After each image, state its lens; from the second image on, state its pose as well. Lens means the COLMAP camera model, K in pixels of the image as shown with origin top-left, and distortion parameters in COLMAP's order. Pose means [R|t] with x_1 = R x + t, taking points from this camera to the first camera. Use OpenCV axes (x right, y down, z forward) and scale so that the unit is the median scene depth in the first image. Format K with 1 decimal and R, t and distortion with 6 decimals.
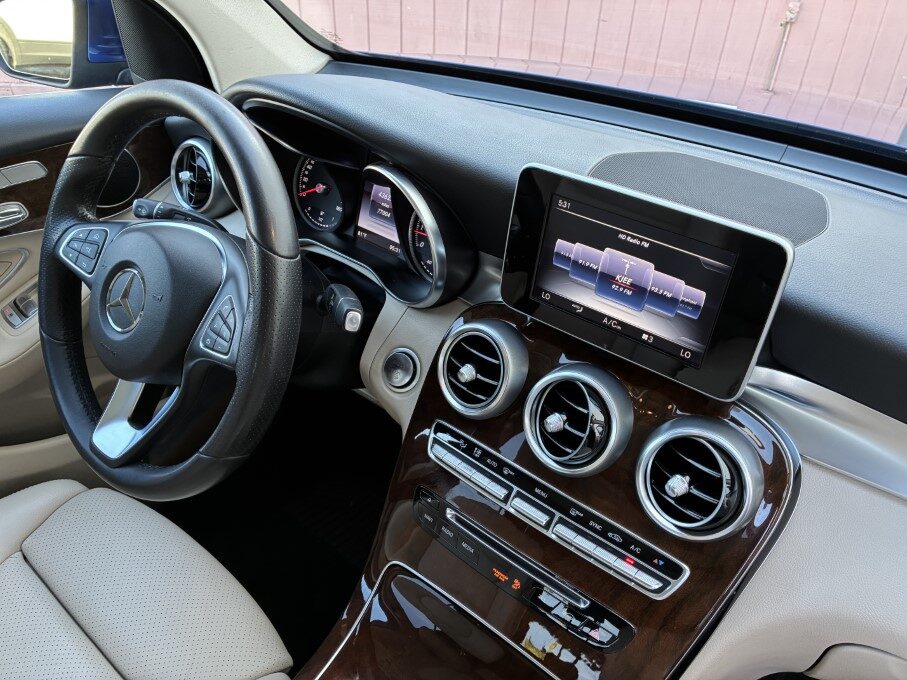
lens RADIAL K [[685.6, 0, 453.5], [0, 685.6, 340.0], [0, 0, 1]] dist [0.040577, -0.053260]
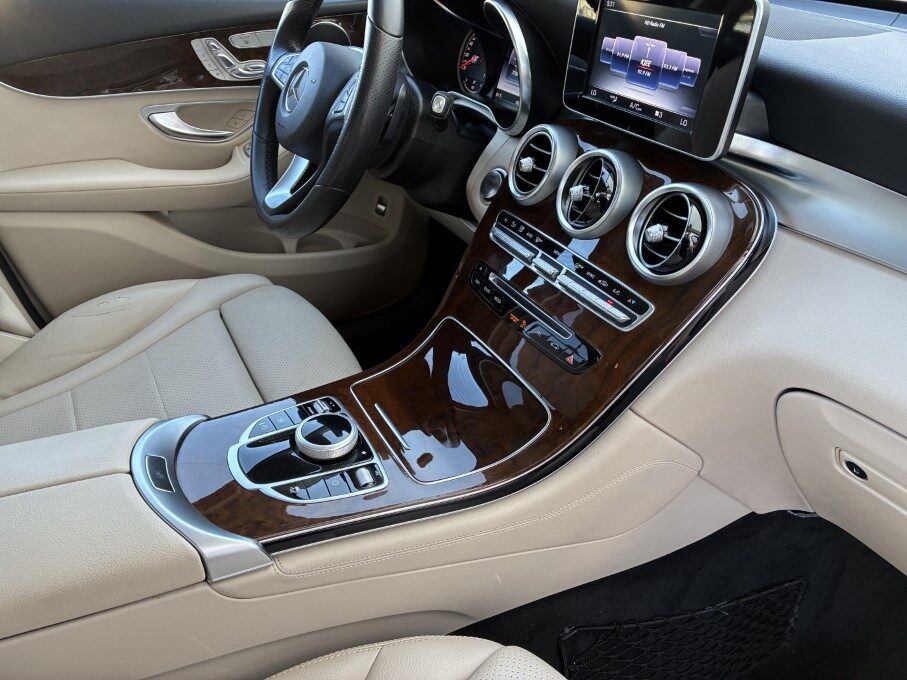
lens RADIAL K [[695.1, 0, 449.2], [0, 695.1, 337.9], [0, 0, 1]] dist [0.038587, -0.045880]
pose [[0.922016, 0.165647, -0.349924, 0.423714], [-0.182727, 0.983032, -0.016120, 0.445172], [0.341316, 0.078803, 0.936639, -0.195950]]
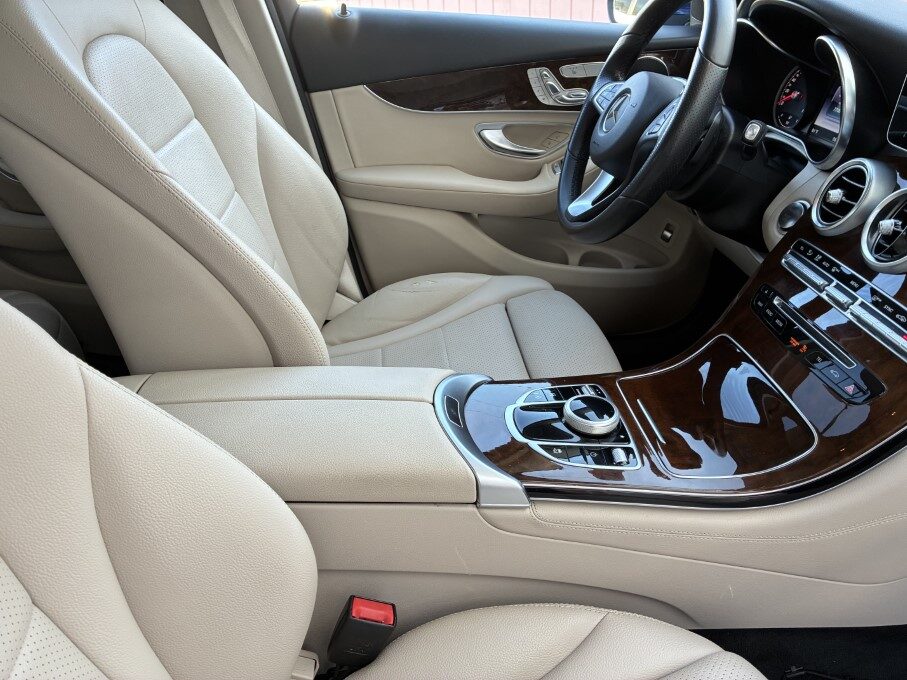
lens RADIAL K [[685.6, 0, 453.5], [0, 685.6, 340.0], [0, 0, 1]] dist [0.040577, -0.053260]
pose [[0.699931, 0.294981, -0.650448, 0.472907], [-0.355580, 0.933754, 0.040832, 0.539454], [0.619403, 0.202707, 0.758452, -0.333824]]
